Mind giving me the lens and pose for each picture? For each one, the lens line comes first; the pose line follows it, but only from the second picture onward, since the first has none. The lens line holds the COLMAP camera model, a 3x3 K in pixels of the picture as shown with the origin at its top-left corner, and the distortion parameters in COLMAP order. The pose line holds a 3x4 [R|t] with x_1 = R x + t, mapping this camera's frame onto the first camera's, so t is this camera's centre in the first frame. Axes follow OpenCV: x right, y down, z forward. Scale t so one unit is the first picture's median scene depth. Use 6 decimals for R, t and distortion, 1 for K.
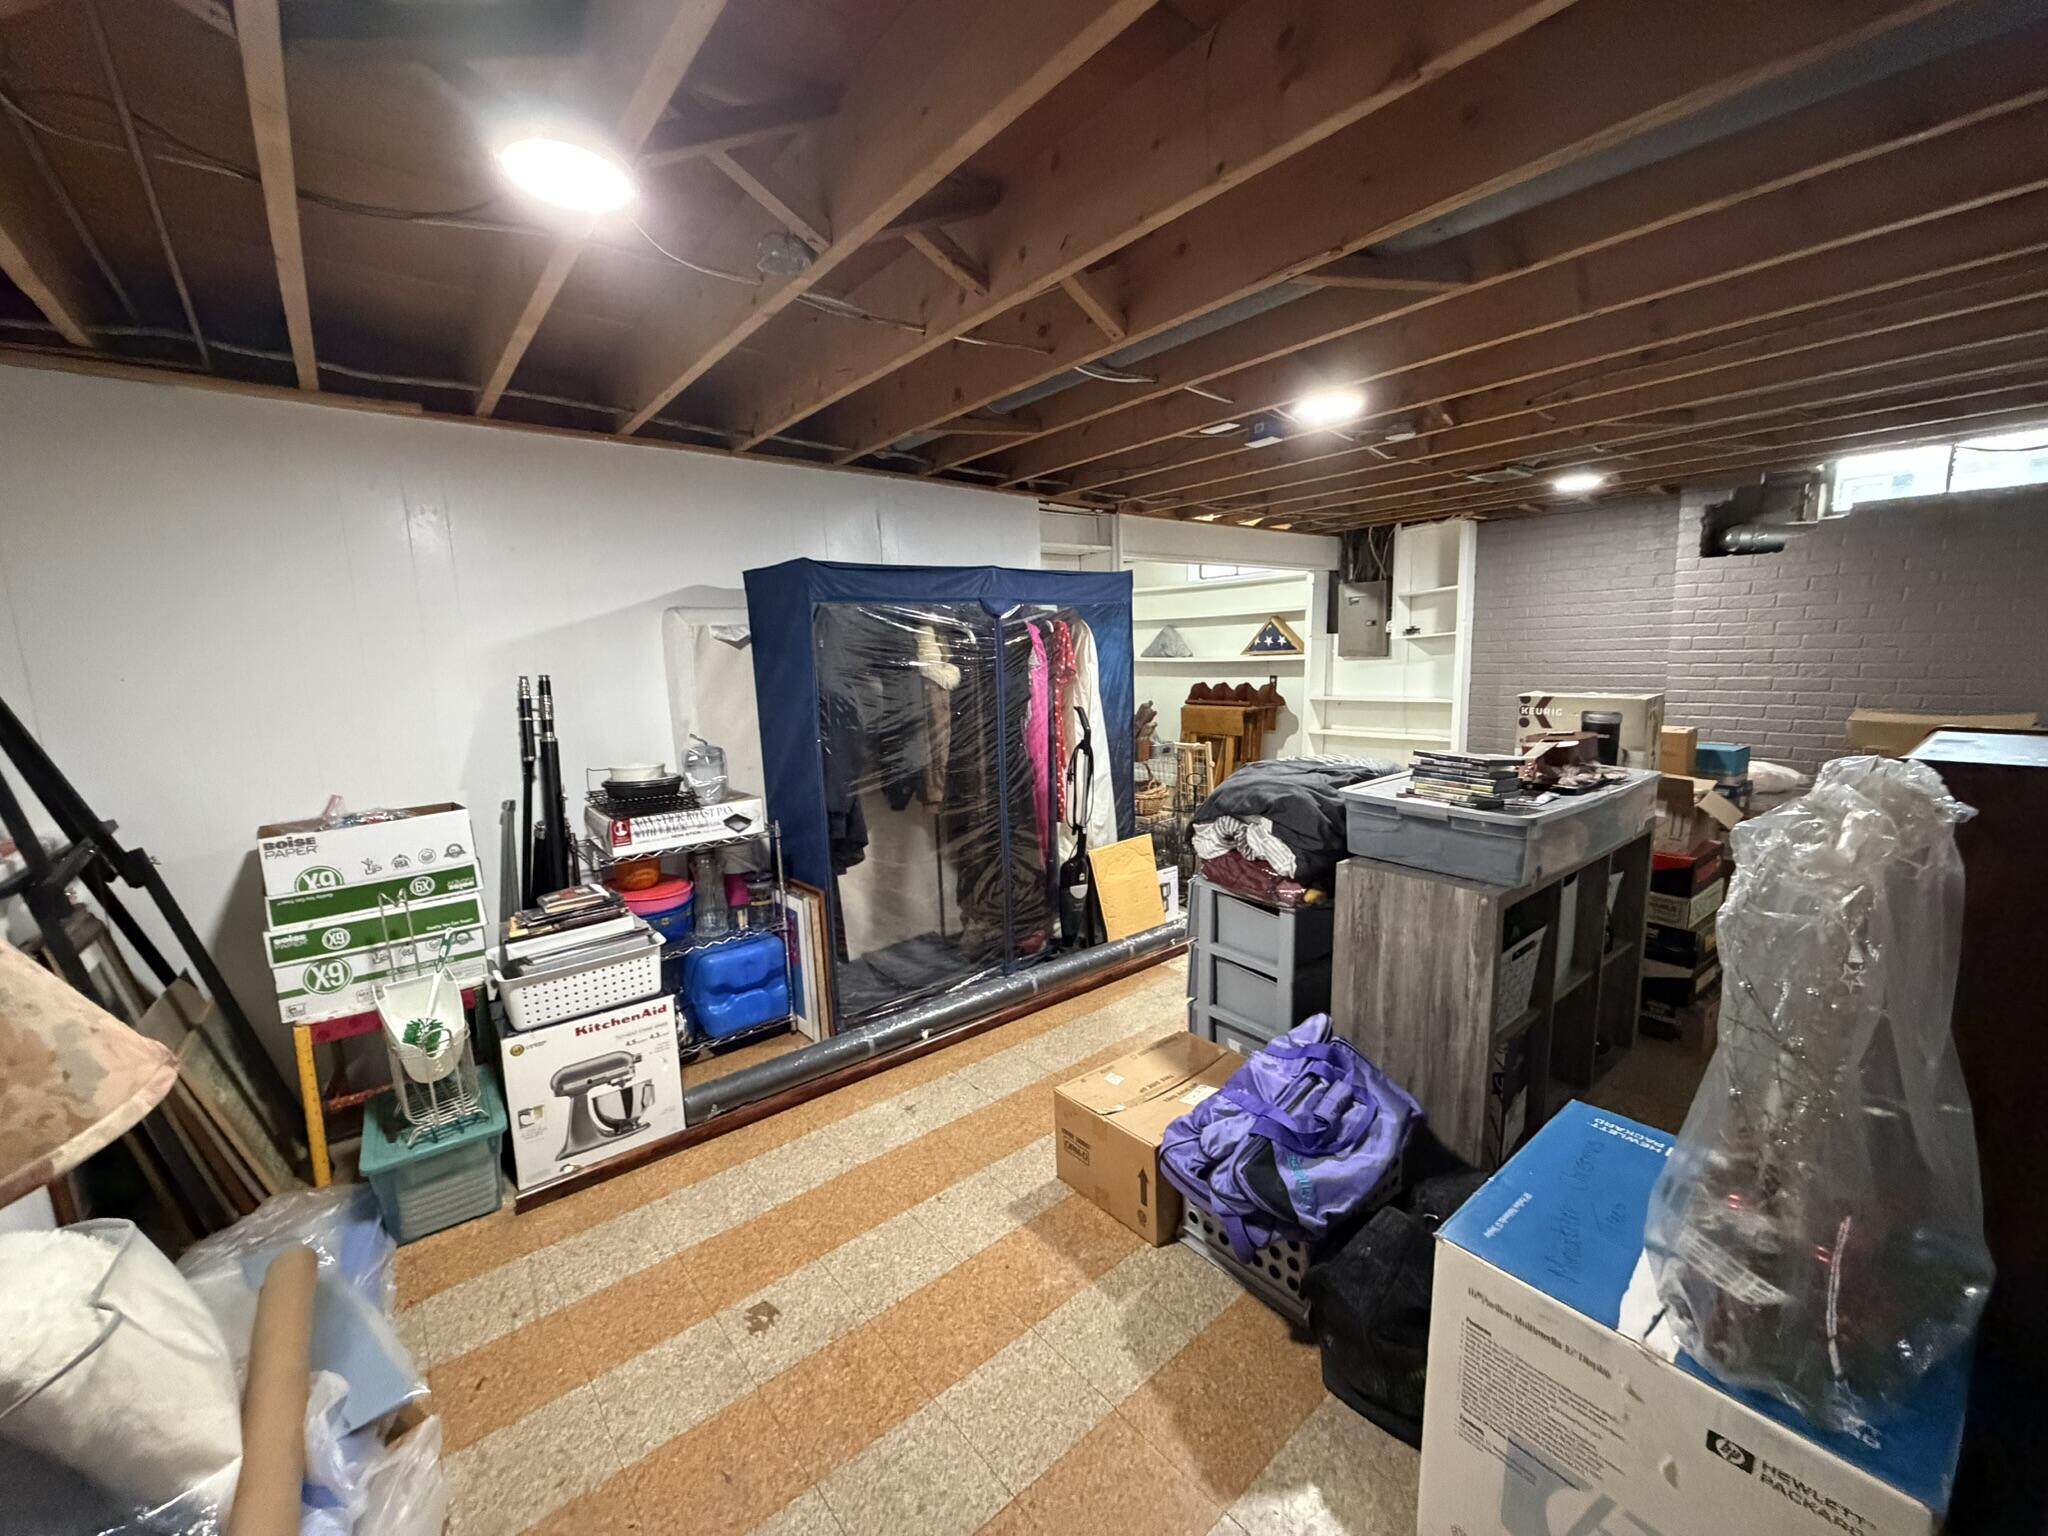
lens RADIAL K [[823.1, 0, 1014.0], [0, 823.1, 777.2], [0, 0, 1]] dist [0.003767, 0.000162]
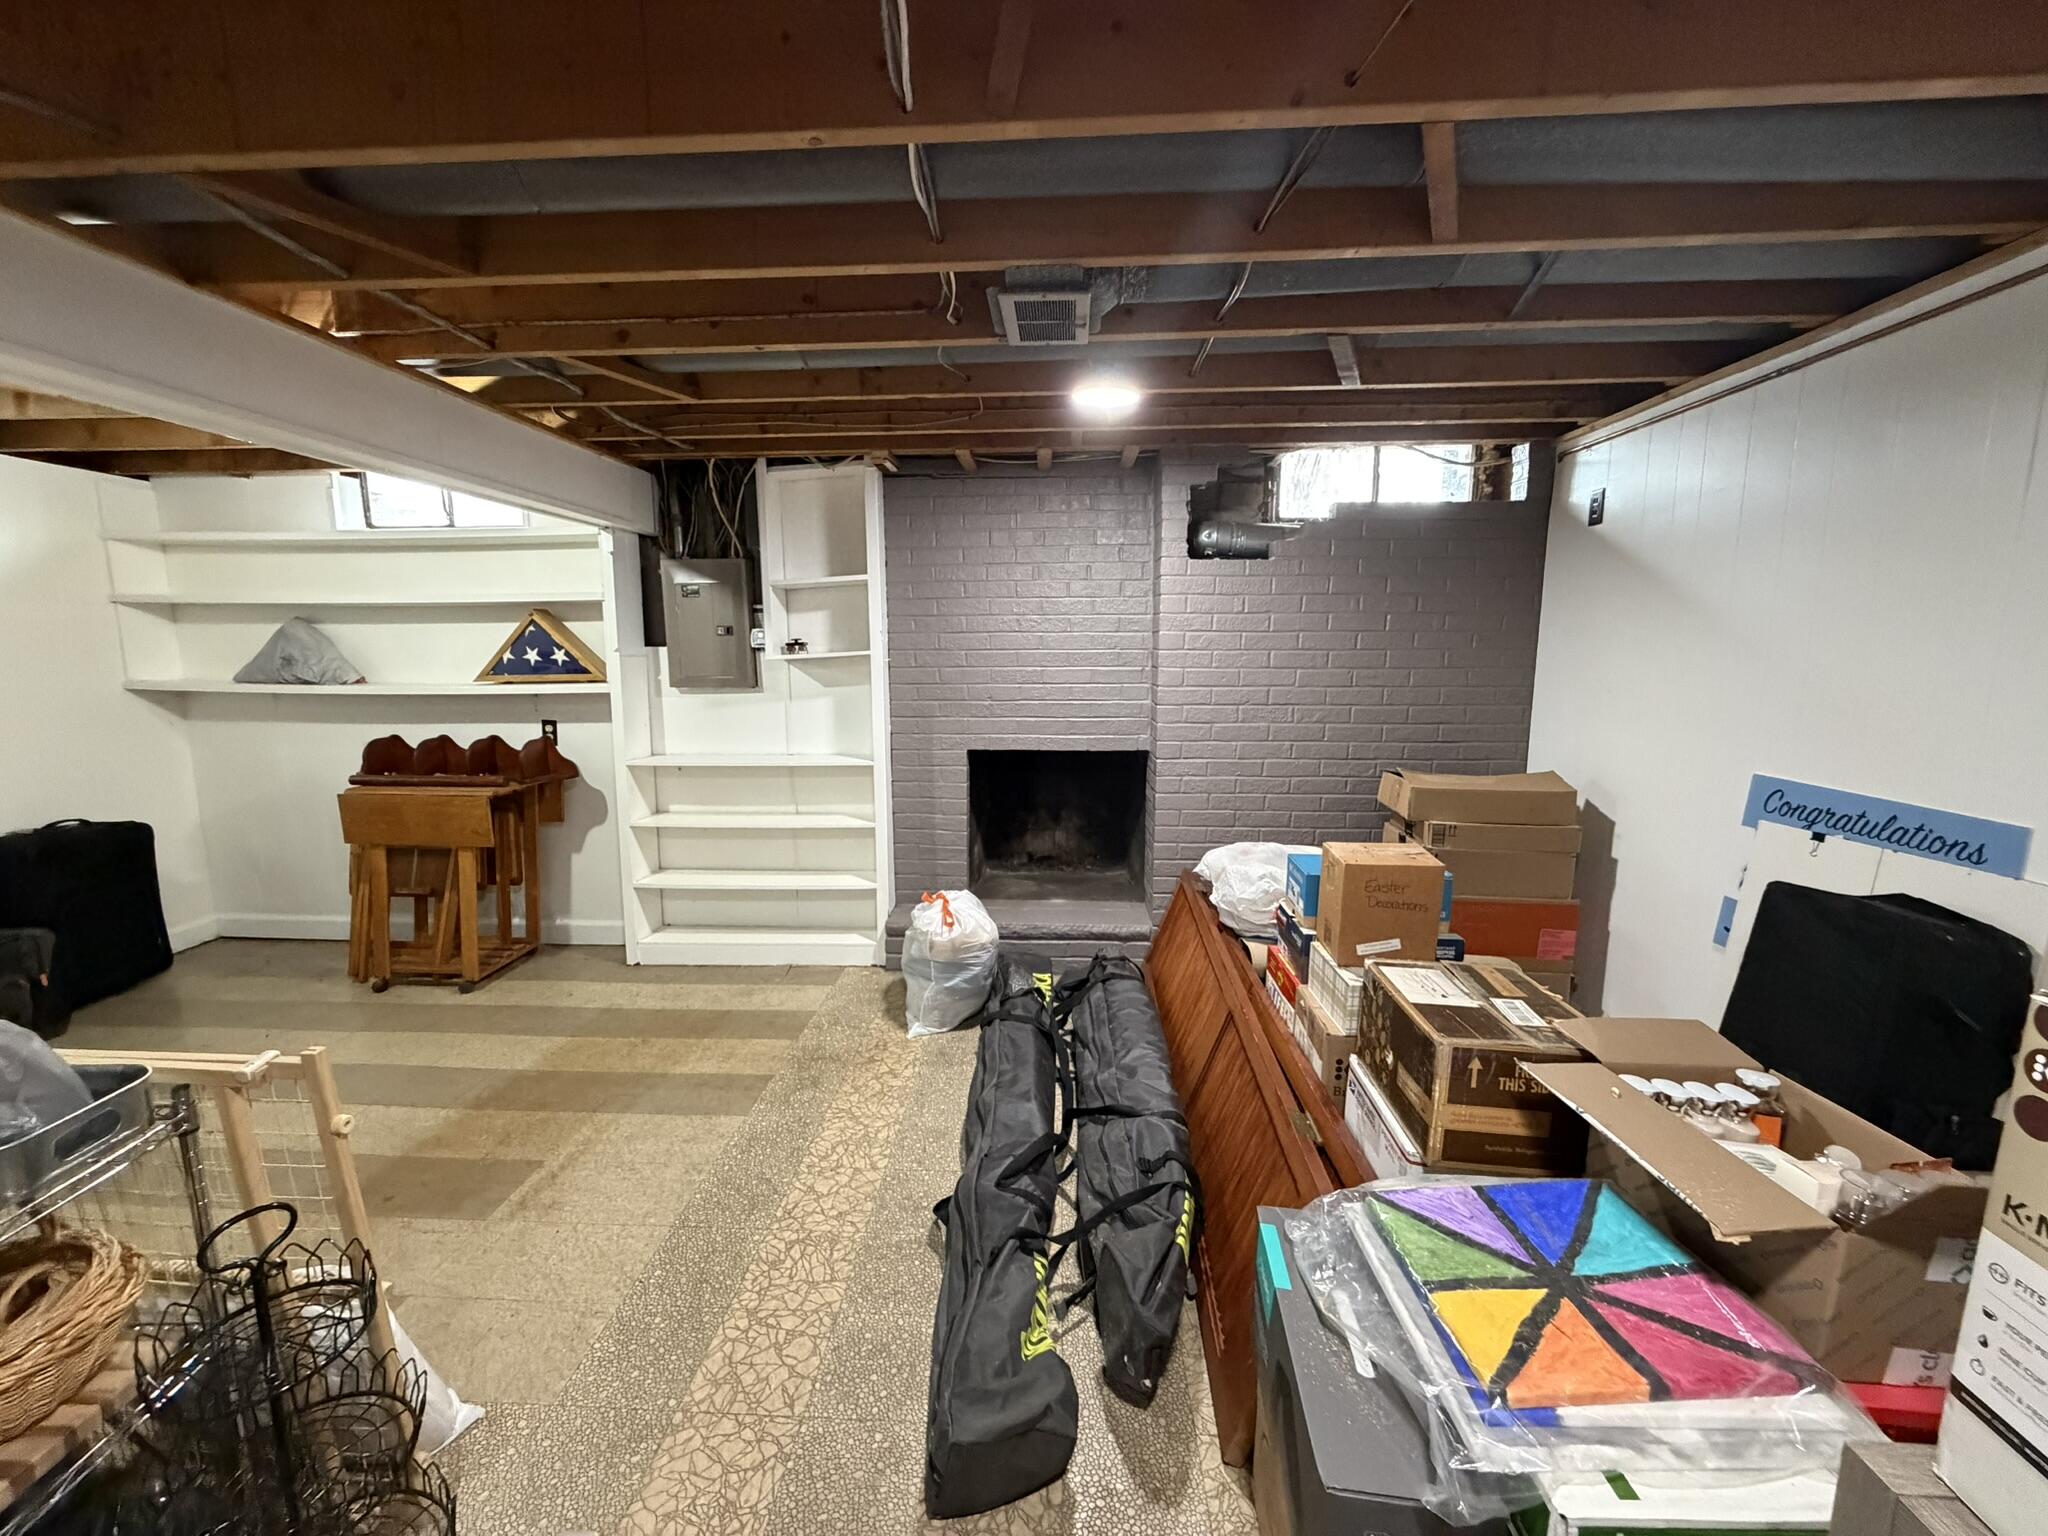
lens RADIAL K [[823.1, 0, 1015.7], [0, 823.1, 770.7], [0, 0, 1]] dist [0.003767, 0.000162]
pose [[0.680840, -0.079021, 0.728157, 0.146558], [0.094611, 0.995322, 0.019552, -0.082865], [-0.726296, 0.055580, 0.685131, 0.470679]]
